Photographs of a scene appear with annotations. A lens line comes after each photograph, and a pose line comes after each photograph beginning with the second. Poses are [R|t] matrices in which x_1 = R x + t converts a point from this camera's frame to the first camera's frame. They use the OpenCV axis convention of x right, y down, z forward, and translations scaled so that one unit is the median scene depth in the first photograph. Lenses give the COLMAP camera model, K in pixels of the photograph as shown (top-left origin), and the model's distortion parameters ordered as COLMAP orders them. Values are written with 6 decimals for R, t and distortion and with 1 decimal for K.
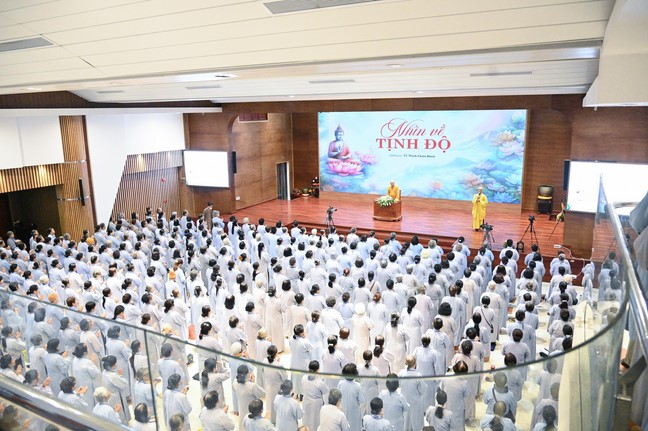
lens RADIAL K [[477.1, 0, 322.8], [0, 477.1, 215.6], [0, 0, 1]] dist [-0.049656, -0.002734]
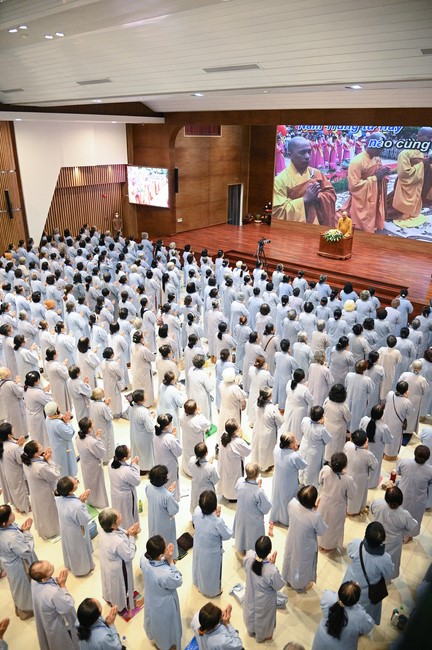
lens RADIAL K [[439.0, 0, 213.6], [0, 439.0, 329.5], [0, 0, 1]] dist [-0.048237, -0.000256]
pose [[0.974745, 0.115309, -0.191248, 0.083823], [-0.073915, 0.974699, 0.210948, -0.013766], [0.210733, -0.191485, 0.958606, 0.142452]]
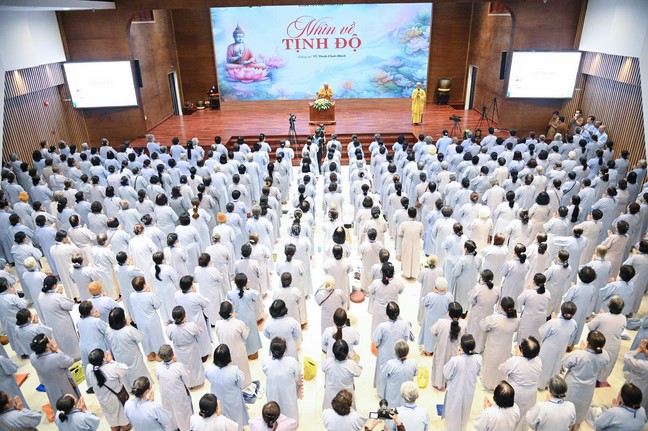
lens RADIAL K [[437.7, 0, 322.5], [0, 437.7, 213.6], [0, 0, 1]] dist [-0.048237, -0.000256]
pose [[0.890654, -0.188936, 0.413567, -0.259000], [0.101185, 0.969130, 0.224832, -0.013543], [-0.443279, -0.158401, 0.882277, 0.166787]]
